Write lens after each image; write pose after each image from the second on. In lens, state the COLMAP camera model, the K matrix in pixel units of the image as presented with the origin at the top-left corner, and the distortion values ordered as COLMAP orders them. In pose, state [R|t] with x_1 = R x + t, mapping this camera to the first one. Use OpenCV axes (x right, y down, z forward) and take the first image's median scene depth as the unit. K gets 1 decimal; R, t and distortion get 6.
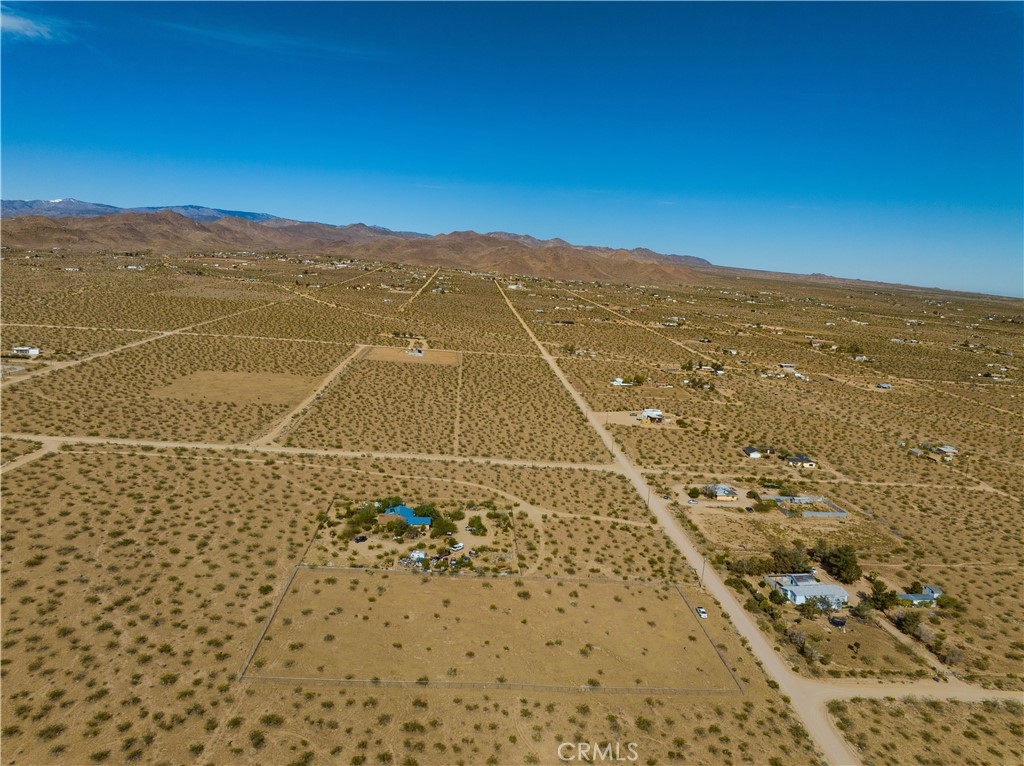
lens RADIAL K [[720.4, 0, 513.4], [0, 720.4, 389.8], [0, 0, 1]] dist [-0.035014, -0.000662]
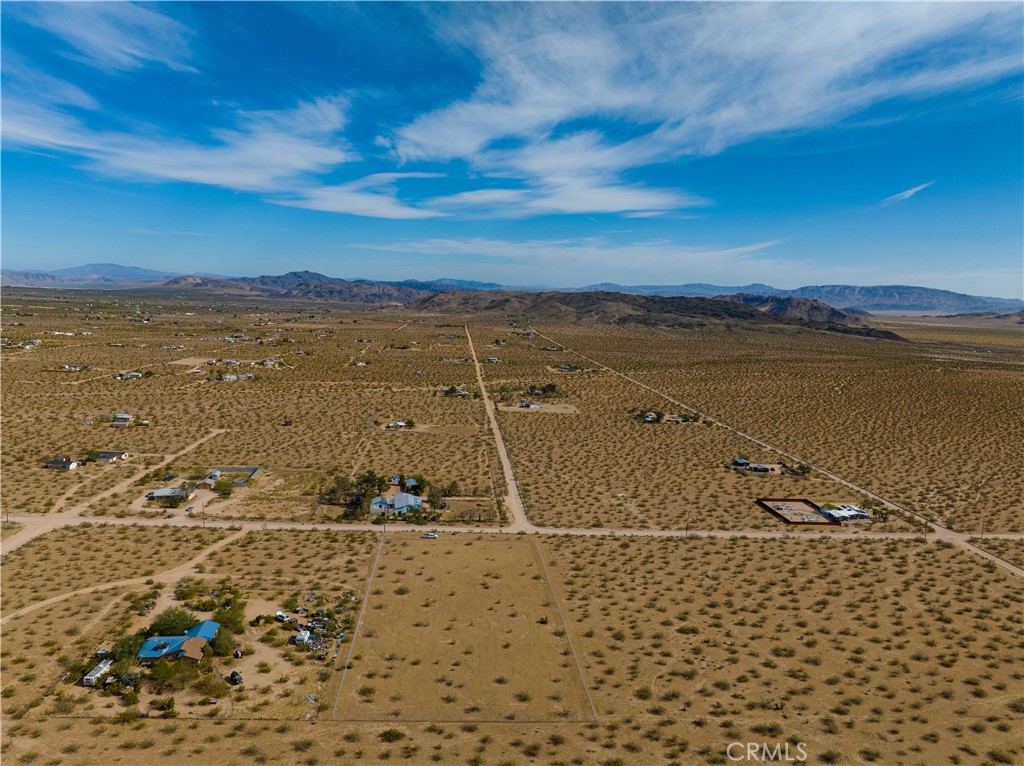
lens RADIAL K [[720.4, 0, 511.7], [0, 720.4, 377.4], [0, 0, 1]] dist [-0.035014, -0.000662]
pose [[-0.012278, -0.180047, 0.983581, -0.848735], [0.141219, 0.973484, 0.179961, -0.160641], [-0.989902, 0.141110, 0.013473, 0.698841]]
